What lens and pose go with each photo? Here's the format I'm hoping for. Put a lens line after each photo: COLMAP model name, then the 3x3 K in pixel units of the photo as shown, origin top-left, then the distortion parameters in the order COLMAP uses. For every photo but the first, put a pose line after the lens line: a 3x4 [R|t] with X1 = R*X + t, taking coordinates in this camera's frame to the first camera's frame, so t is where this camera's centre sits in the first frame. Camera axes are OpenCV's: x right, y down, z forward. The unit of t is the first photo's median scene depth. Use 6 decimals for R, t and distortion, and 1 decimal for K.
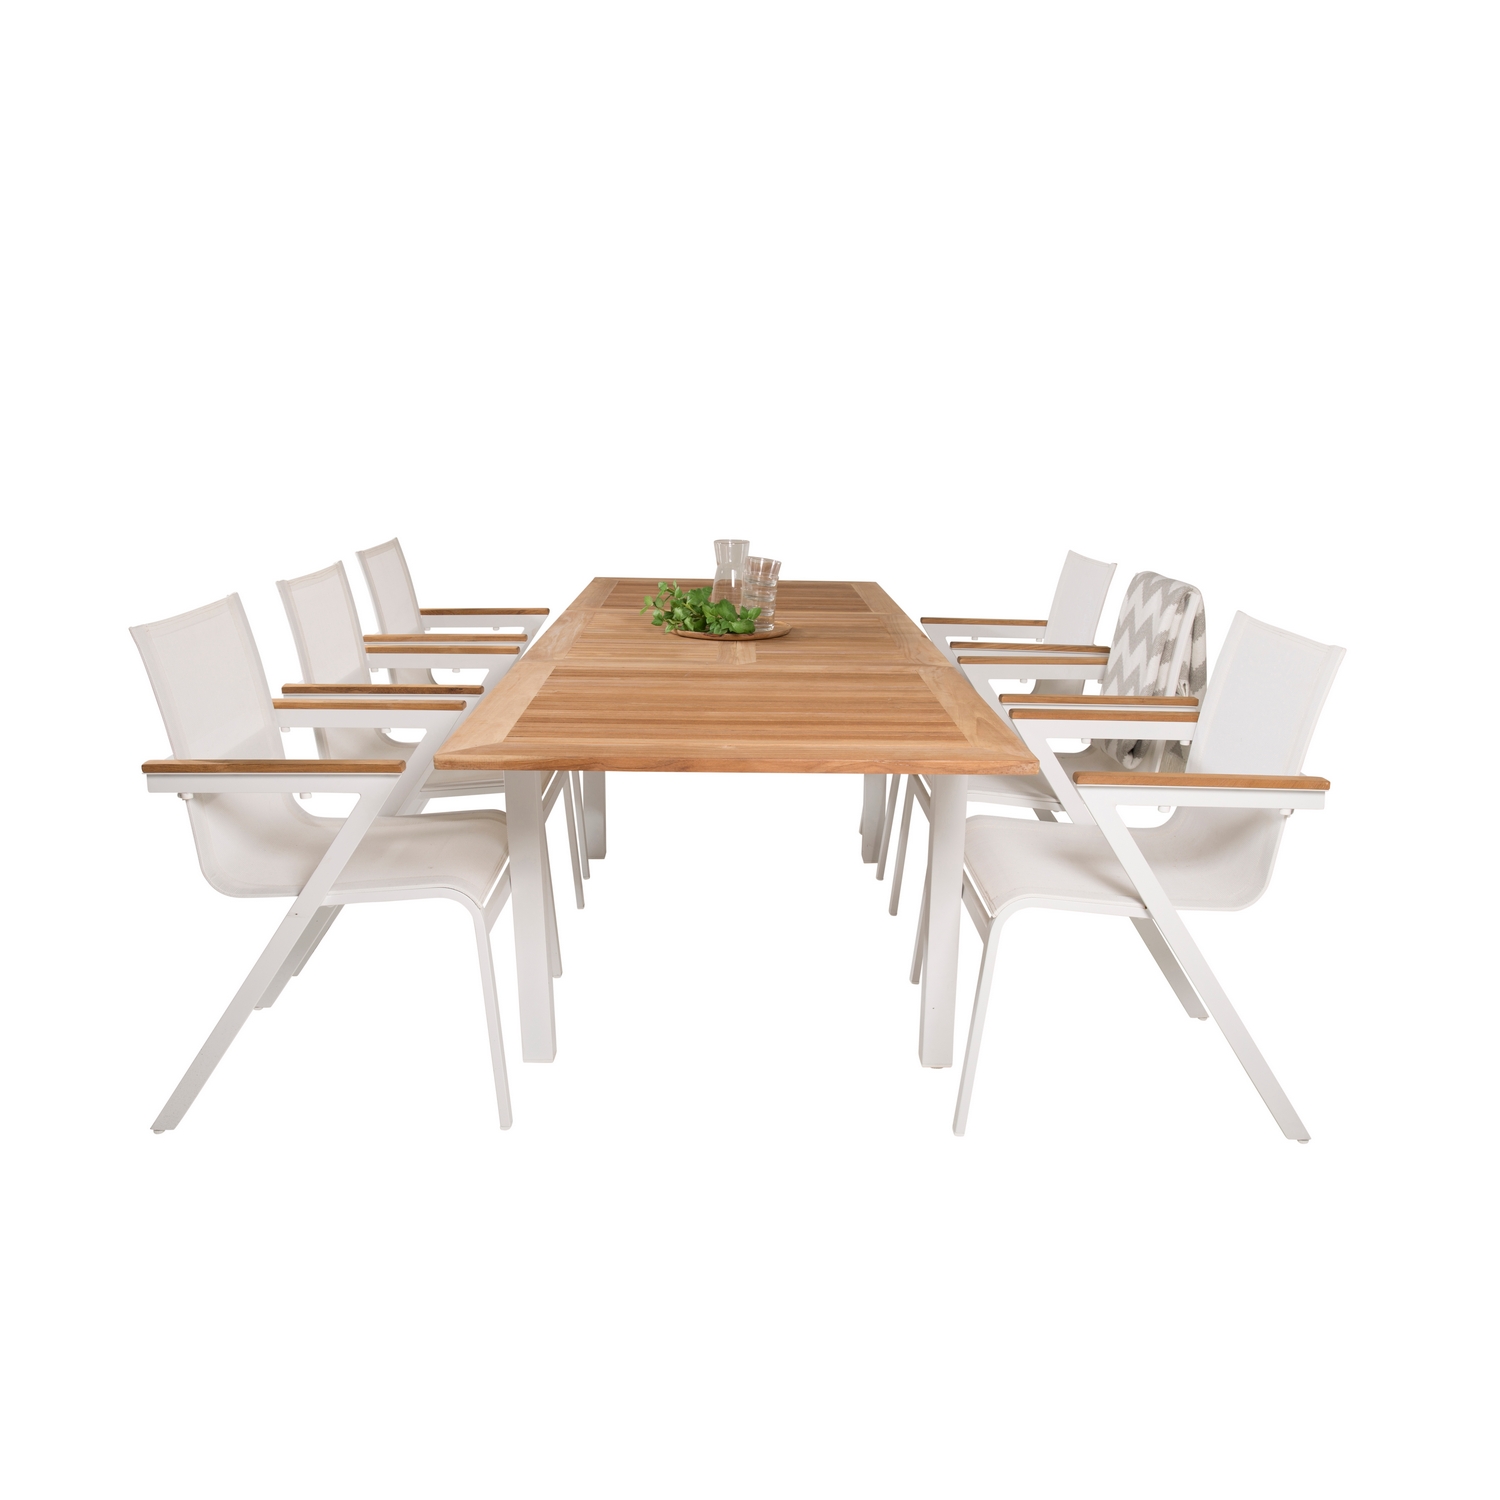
lens RADIAL K [[1434.5, 0, 750.0], [0, 1434.5, 750.0], [0, 0, 1]] dist [-0.000533, 0.005276]
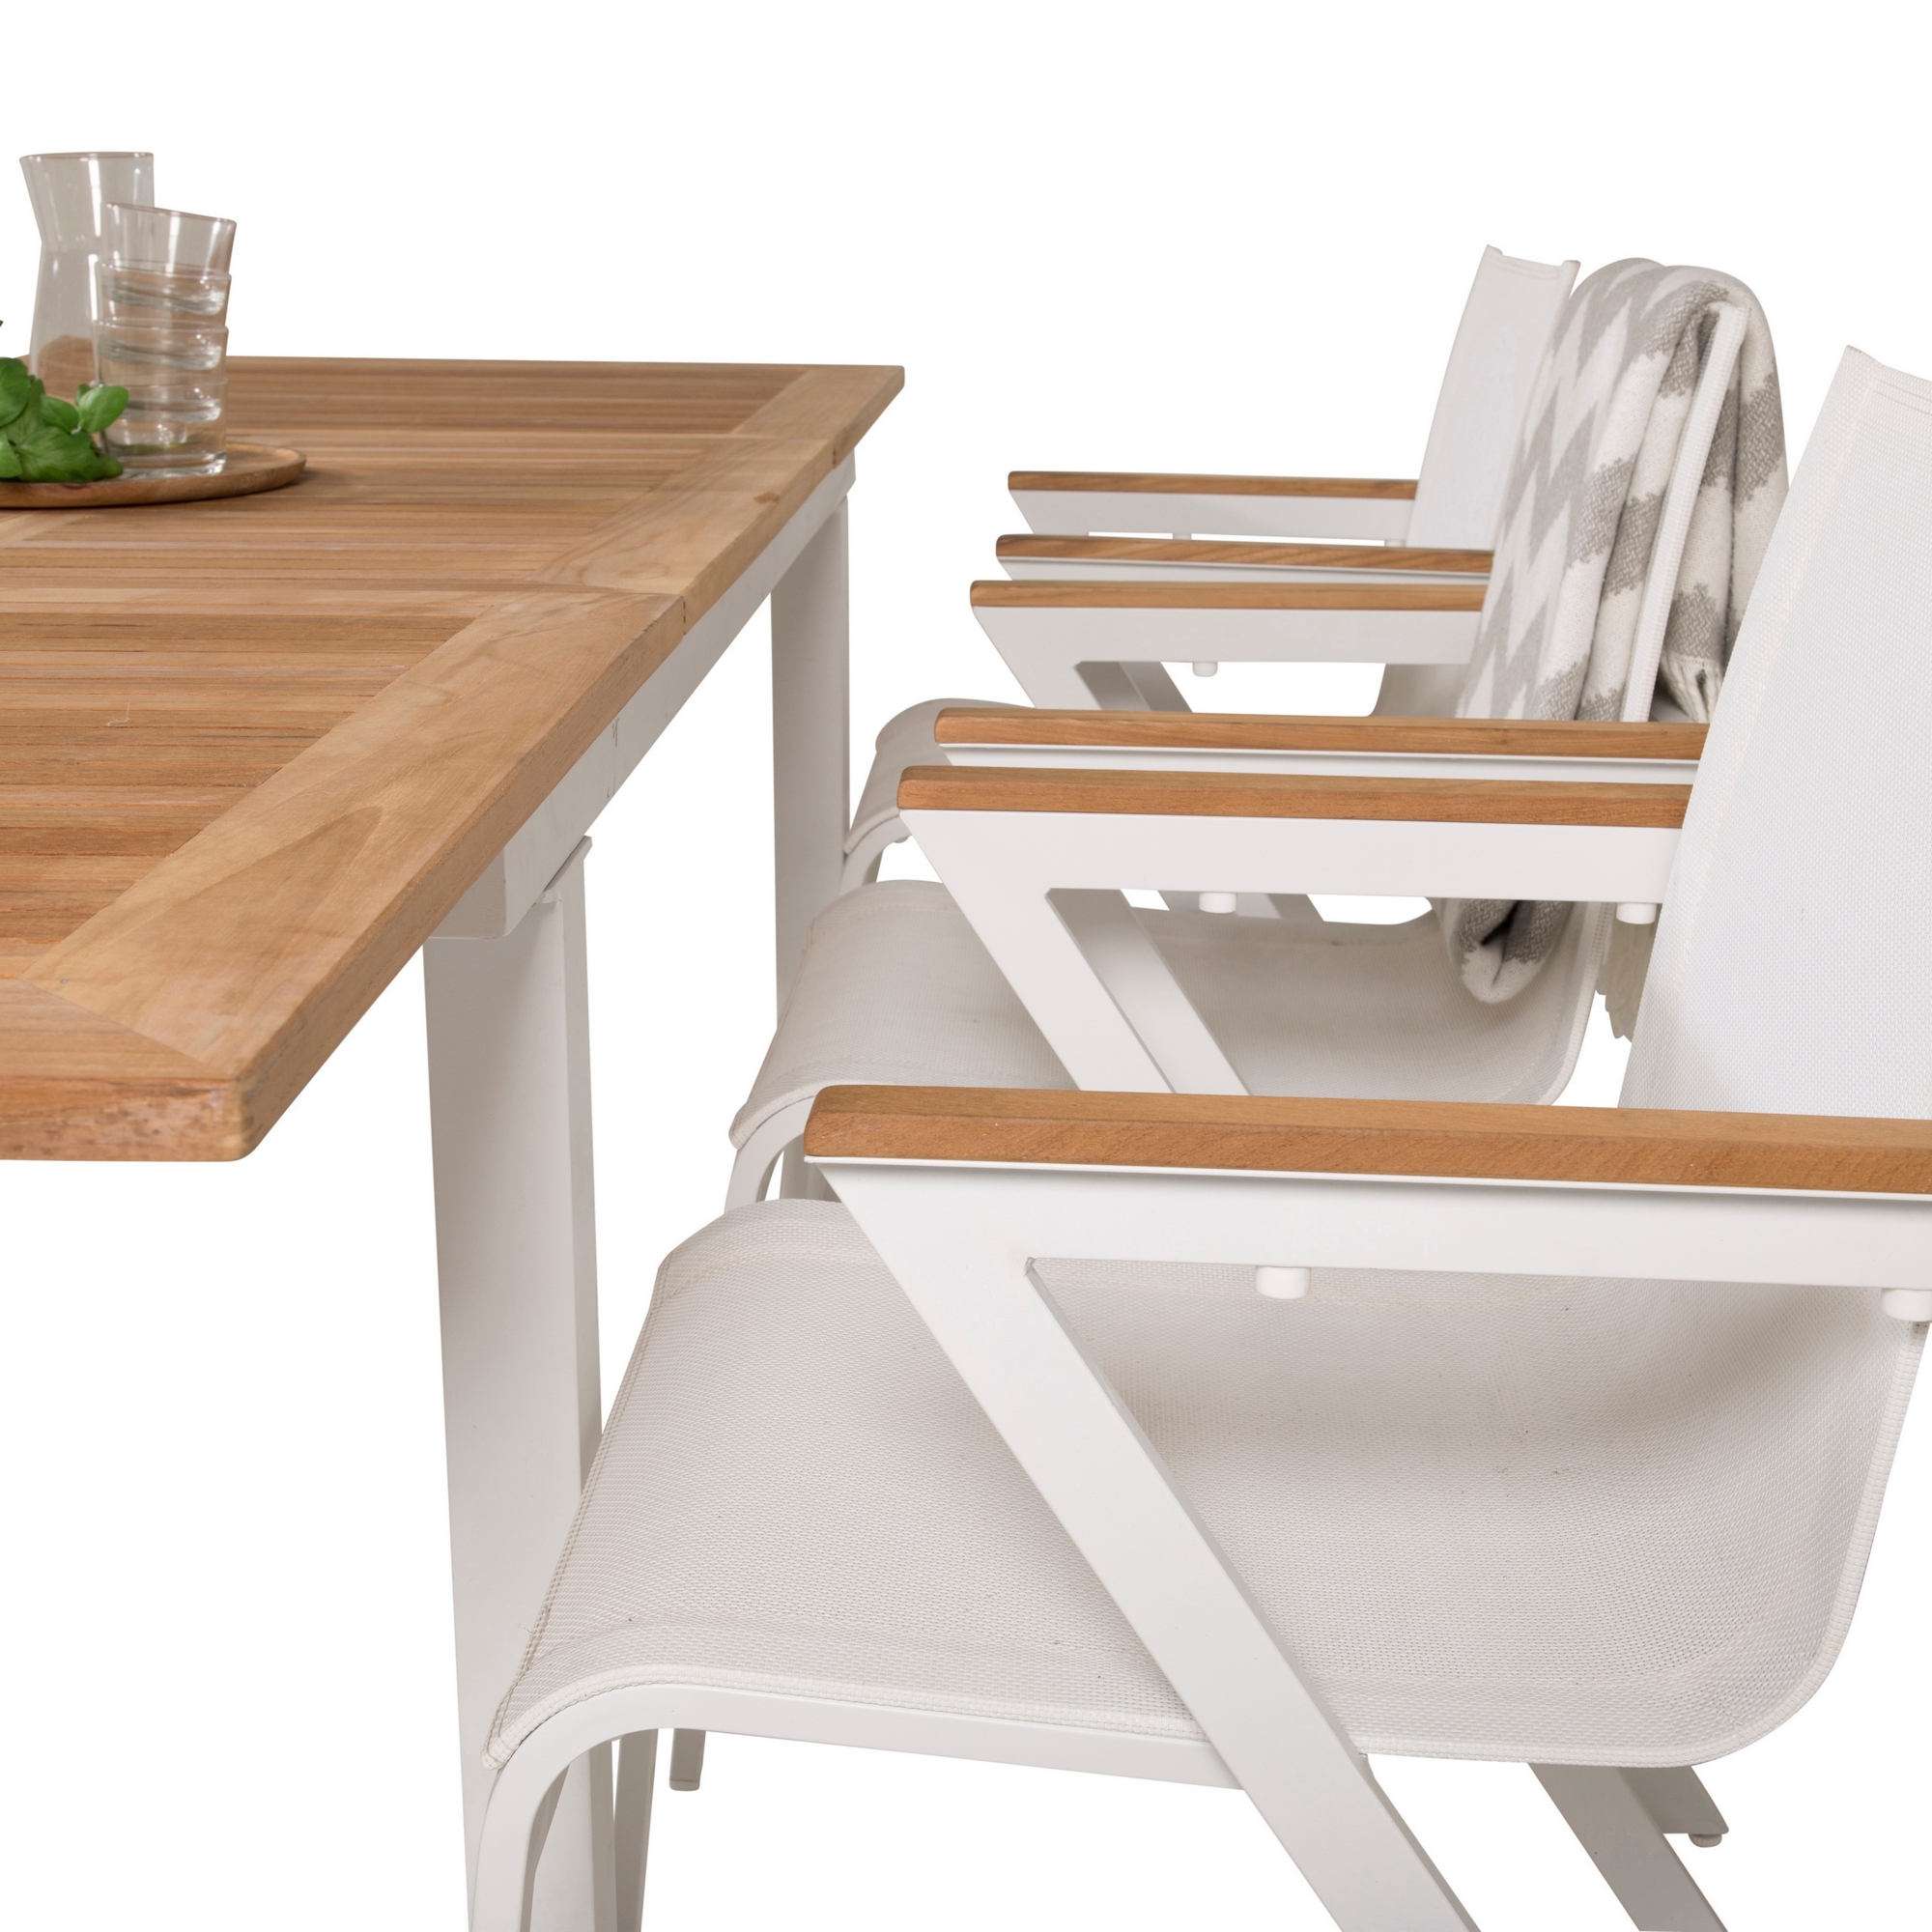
lens RADIAL K [[2980.5, 0, 966.0], [0, 2980.5, 966.0], [0, 0, 1]] dist [-0.004792, -0.010299]
pose [[0.996439, 0.011578, -0.083515, 0.218155], [-0.008285, 0.999179, 0.039666, -0.014058], [0.083905, -0.038833, 0.995717, 0.461444]]
